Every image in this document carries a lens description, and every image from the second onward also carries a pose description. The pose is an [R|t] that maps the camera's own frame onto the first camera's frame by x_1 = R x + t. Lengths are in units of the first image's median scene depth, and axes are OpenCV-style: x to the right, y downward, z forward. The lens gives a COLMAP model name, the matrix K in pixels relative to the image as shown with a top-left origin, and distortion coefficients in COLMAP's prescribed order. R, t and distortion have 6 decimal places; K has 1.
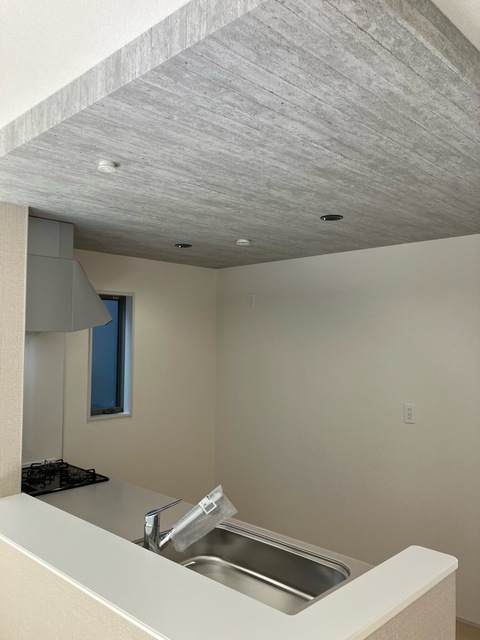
lens RADIAL K [[527.4, 0, 240.0], [0, 527.4, 320.0], [0, 0, 1]] dist [0.029372, -0.002665]
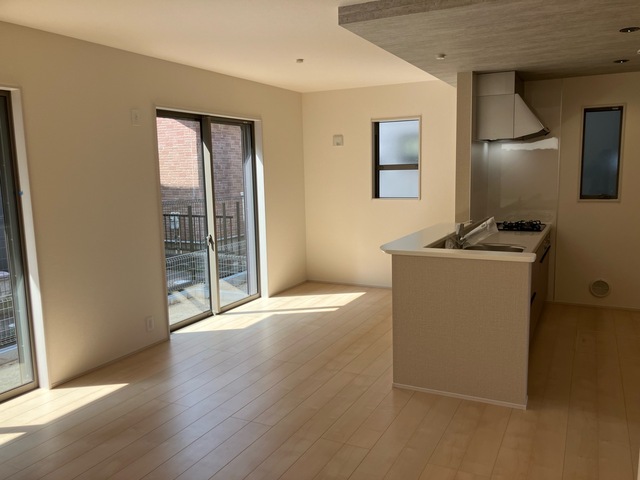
lens RADIAL K [[527.4, 0, 328.8], [0, 527.4, 238.3], [0, 0, 1]] dist [0.029372, -0.002665]
pose [[0.300979, 0.109737, -0.947296, 1.062325], [0.060872, 0.989121, 0.133922, 0.070818], [0.951686, -0.097971, 0.291025, -0.065197]]
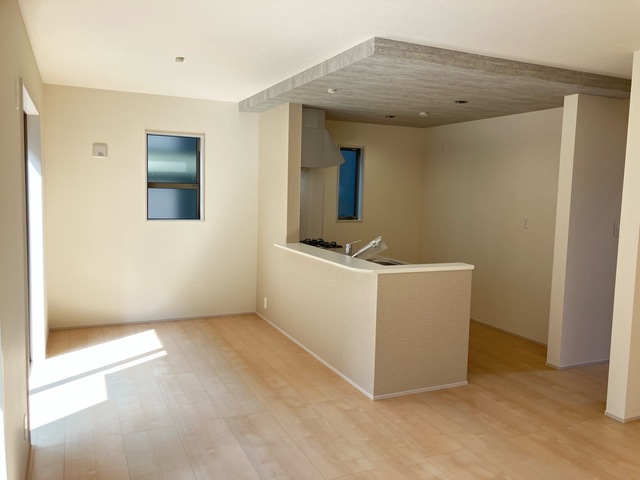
lens RADIAL K [[527.4, 0, 328.8], [0, 527.4, 238.3], [0, 0, 1]] dist [0.029372, -0.002665]
pose [[0.937960, 0.049609, -0.343177, 0.346799], [-0.005763, 0.991806, 0.127622, 0.029970], [0.346696, -0.117726, 0.930560, -0.753981]]
